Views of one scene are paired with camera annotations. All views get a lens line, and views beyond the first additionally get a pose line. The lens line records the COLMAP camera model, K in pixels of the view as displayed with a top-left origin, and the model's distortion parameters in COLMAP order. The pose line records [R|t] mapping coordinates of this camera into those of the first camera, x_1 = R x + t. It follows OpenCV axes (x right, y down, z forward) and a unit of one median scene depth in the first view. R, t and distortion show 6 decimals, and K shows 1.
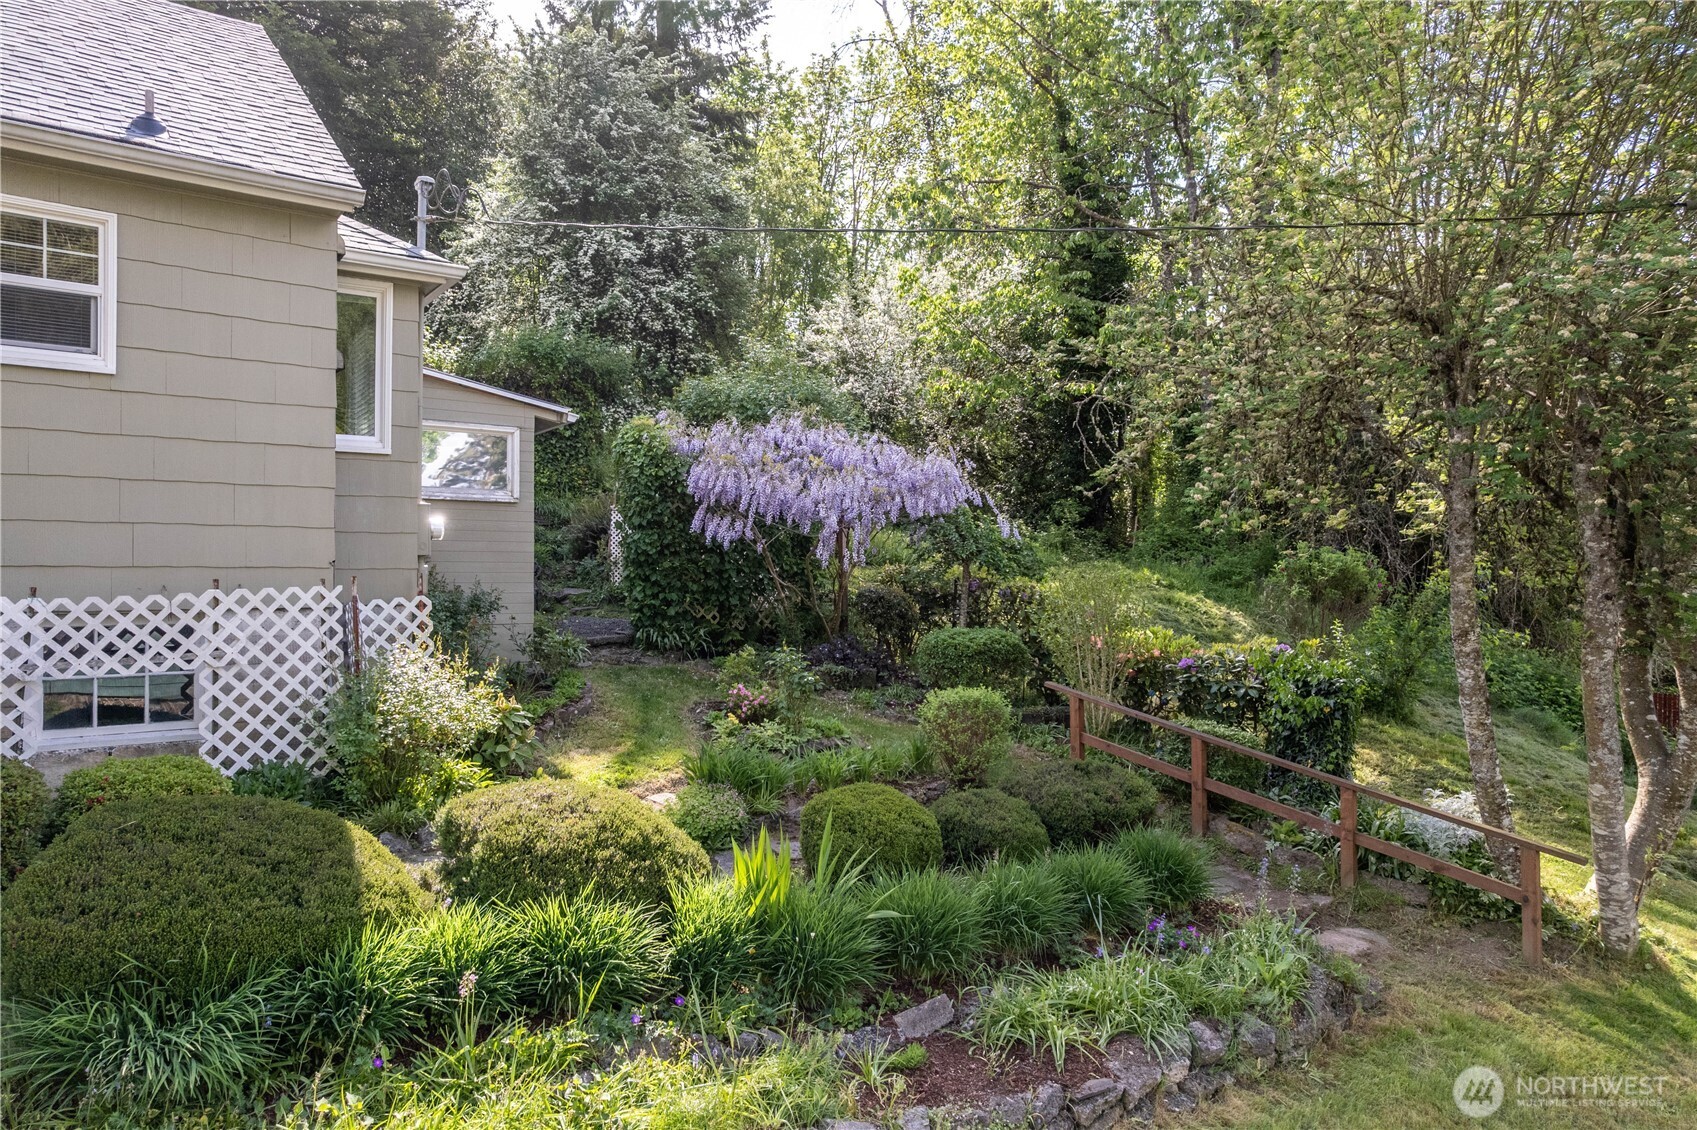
lens RADIAL K [[1089.7, 0, 848.5], [0, 1089.7, 565.0], [0, 0, 1]] dist [-0.050409, 0.027894]
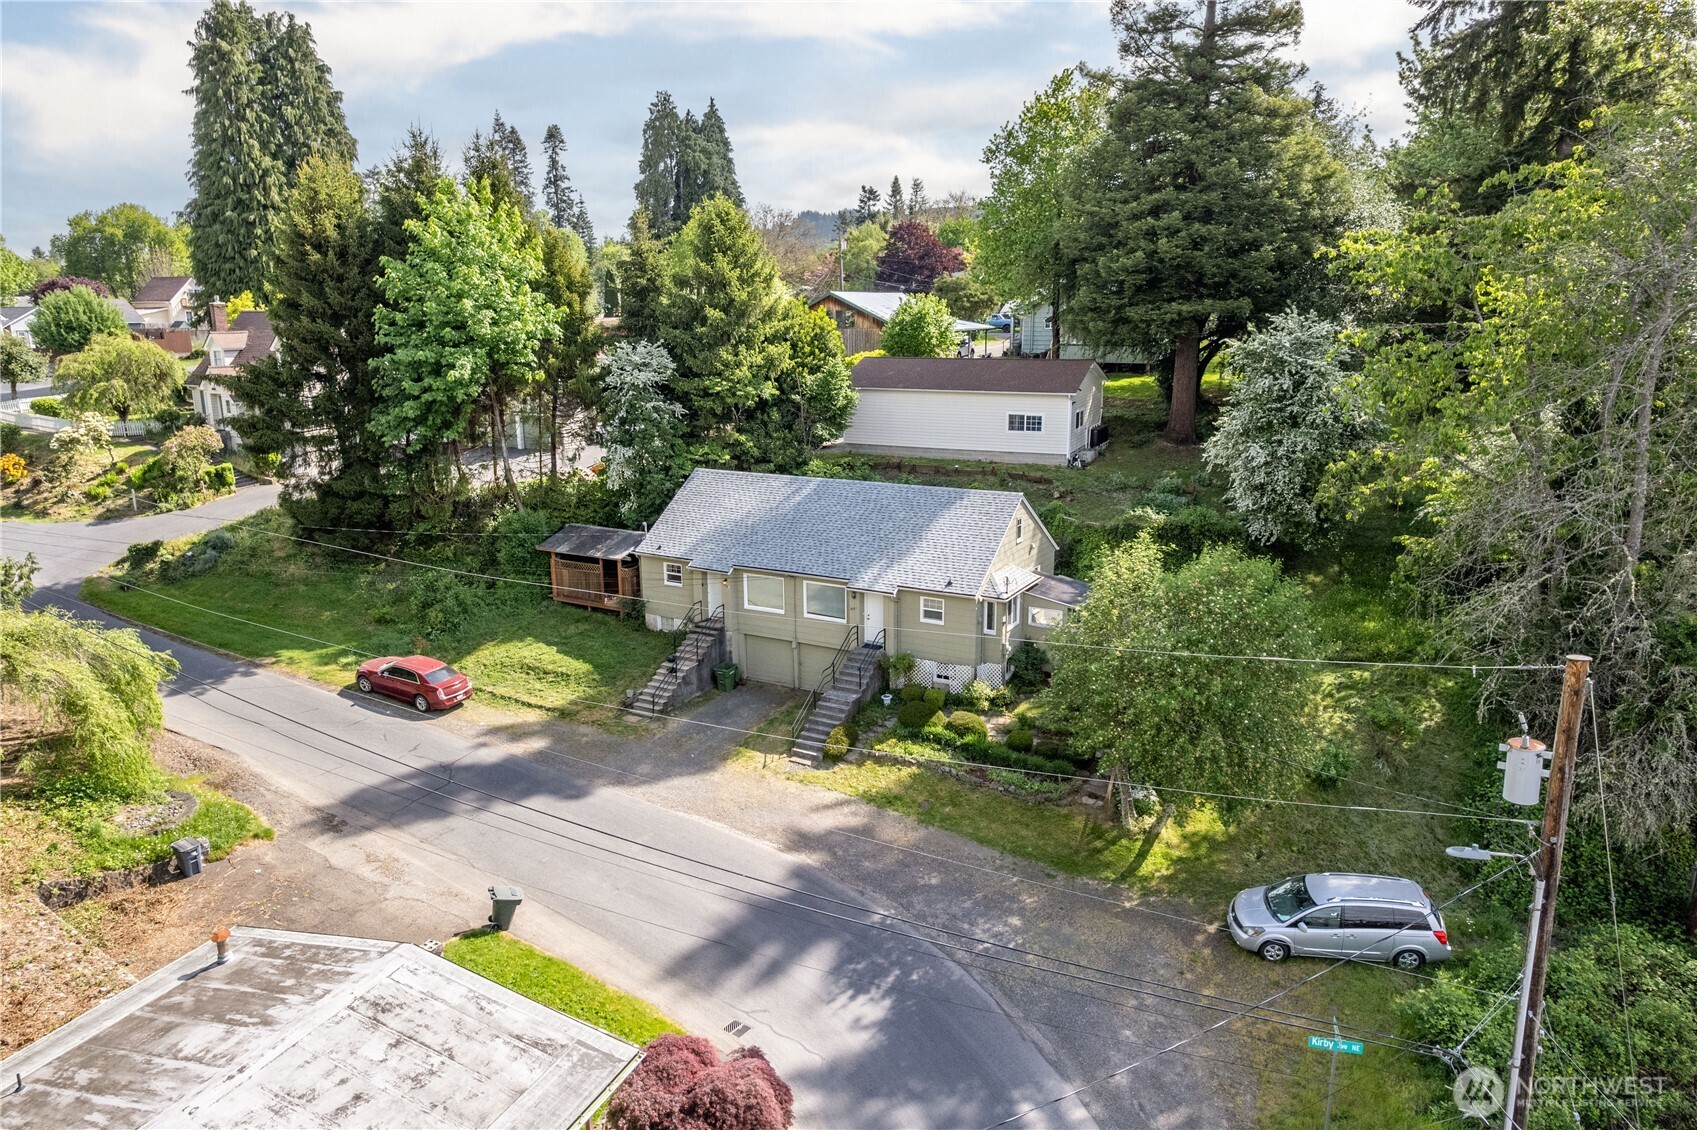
lens RADIAL K [[1089.7, 0, 848.5], [0, 1089.7, 565.0], [0, 0, 1]] dist [-0.050409, 0.027894]
pose [[0.406179, 0.219609, -0.887012, 3.405304], [0.021631, 0.968109, 0.249593, -1.561883], [0.913538, -0.120566, 0.388475, -1.401832]]
